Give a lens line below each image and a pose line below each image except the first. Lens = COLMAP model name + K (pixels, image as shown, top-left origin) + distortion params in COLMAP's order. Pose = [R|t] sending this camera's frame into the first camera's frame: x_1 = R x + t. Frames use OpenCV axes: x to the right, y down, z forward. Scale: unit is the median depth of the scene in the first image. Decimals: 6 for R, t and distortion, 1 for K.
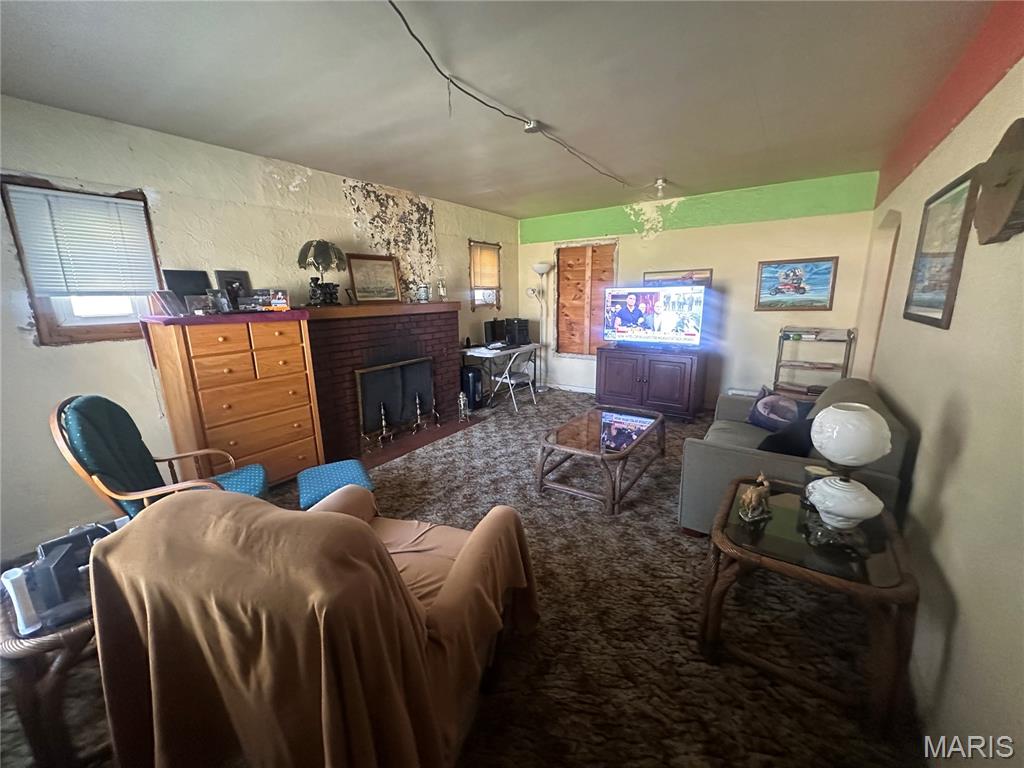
lens RADIAL K [[409.3, 0, 512.5], [0, 409.3, 383.9], [0, 0, 1]] dist [-0.000782, 0.000123]
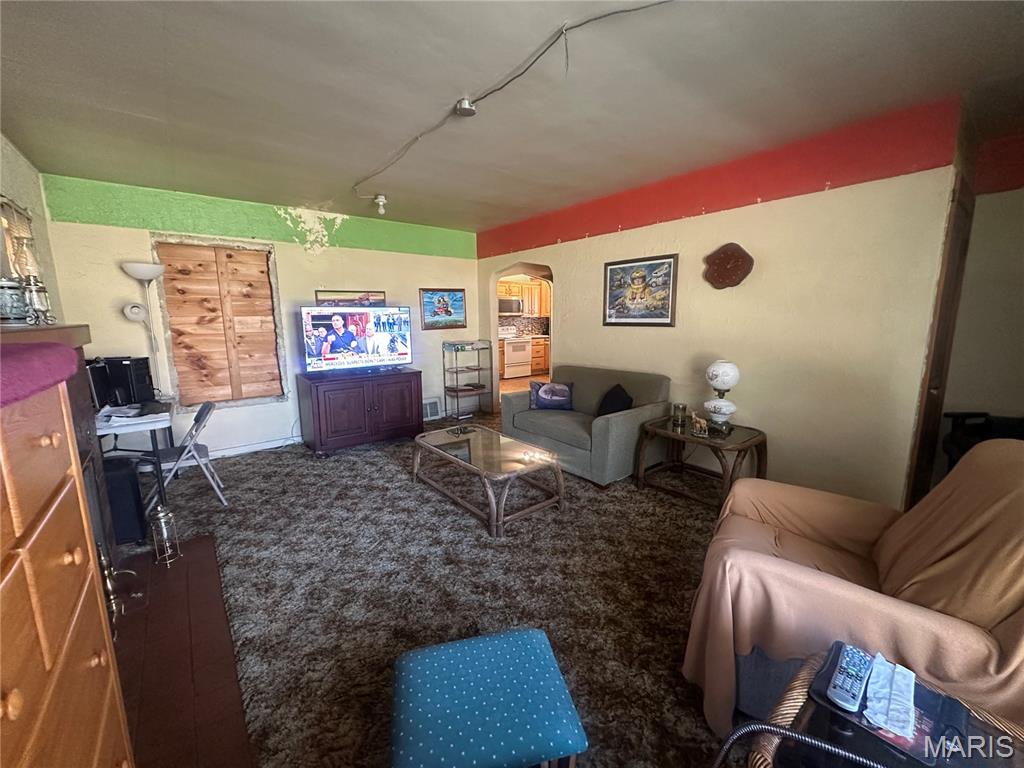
lens RADIAL K [[409.3, 0, 512.4], [0, 409.3, 384.8], [0, 0, 1]] dist [-0.000782, 0.000123]
pose [[0.280124, -0.149101, 0.948314, -0.480398], [0.212771, 0.972937, 0.090122, -0.081099], [-0.936087, 0.176528, 0.304268, 0.453461]]
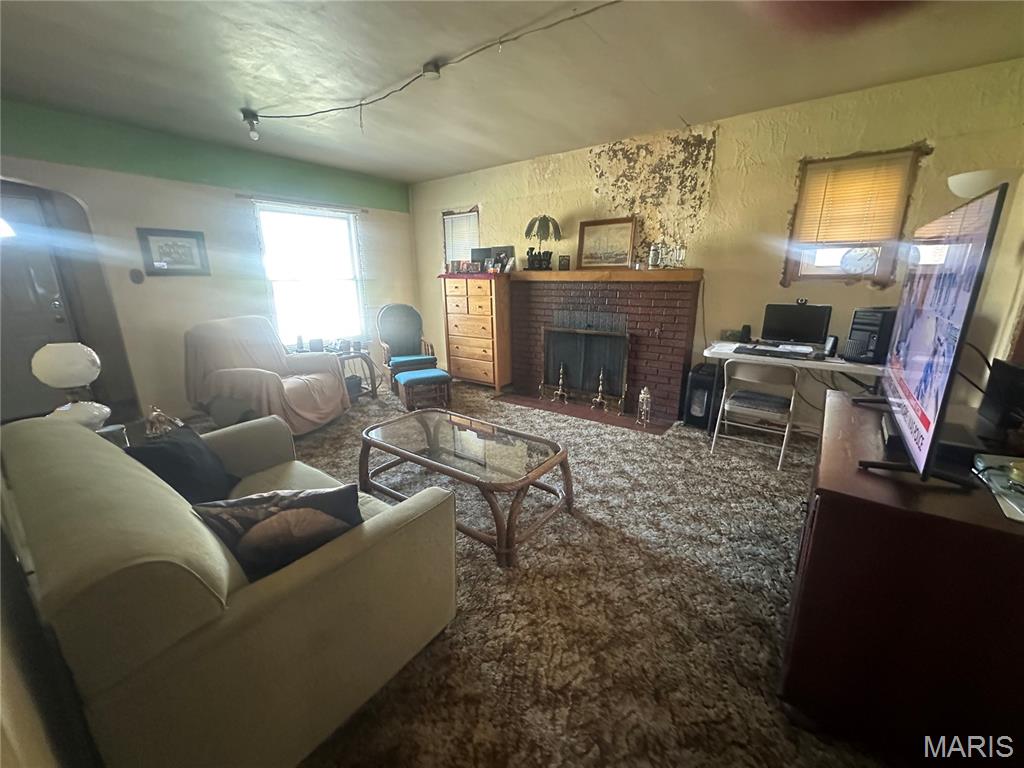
lens RADIAL K [[409.3, 0, 508.5], [0, 409.3, 384.2], [0, 0, 1]] dist [-0.000782, 0.000123]
pose [[-0.052542, 0.271306, -0.961058, 0.669196], [-0.212301, 0.937353, 0.276221, -0.153124], [0.975791, 0.218547, 0.008348, 0.785851]]
